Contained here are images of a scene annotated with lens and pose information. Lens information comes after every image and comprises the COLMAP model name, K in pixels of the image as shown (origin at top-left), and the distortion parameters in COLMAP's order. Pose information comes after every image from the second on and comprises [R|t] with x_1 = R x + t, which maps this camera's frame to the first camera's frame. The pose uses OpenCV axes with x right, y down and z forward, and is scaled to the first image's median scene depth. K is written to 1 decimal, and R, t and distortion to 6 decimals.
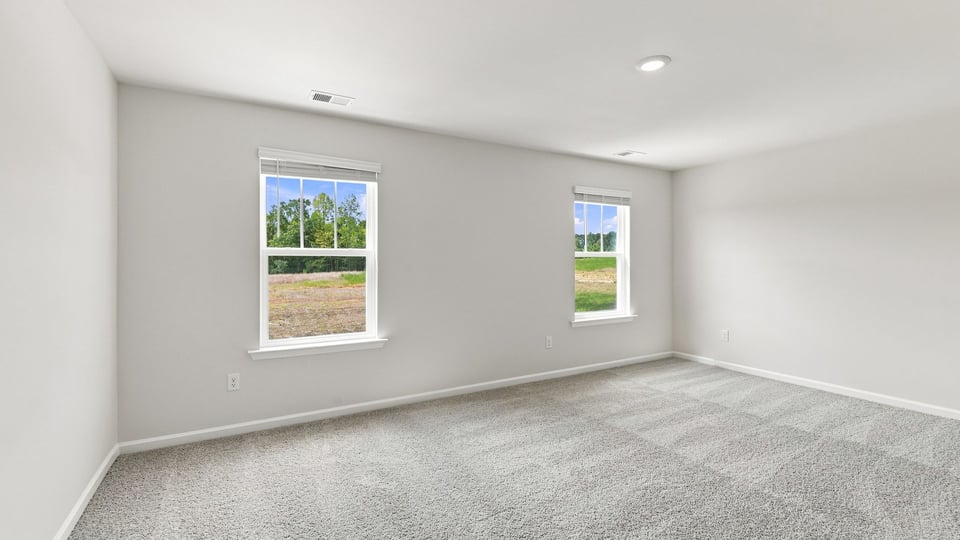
lens RADIAL K [[378.7, 0, 479.5], [0, 378.7, 264.1], [0, 0, 1]] dist [0.000281, 0.000040]
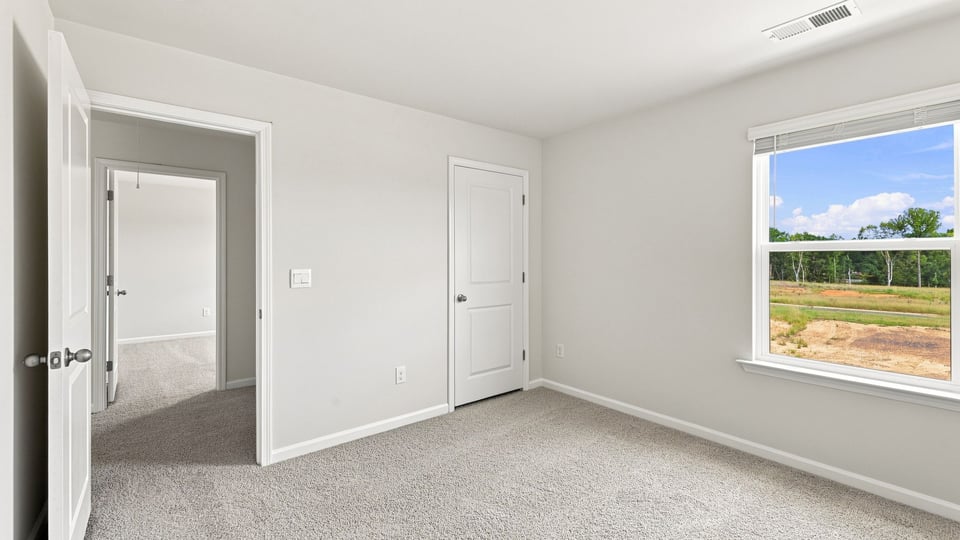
lens RADIAL K [[503.8, 0, 477.2], [0, 503.8, 264.2], [0, 0, 1]] dist [0.000759, 0.000207]
pose [[0.111800, 0.013211, -0.993643, 0.489973], [-0.008530, 0.999888, 0.012334, -0.003012], [0.993694, 0.007096, 0.111900, 0.248697]]
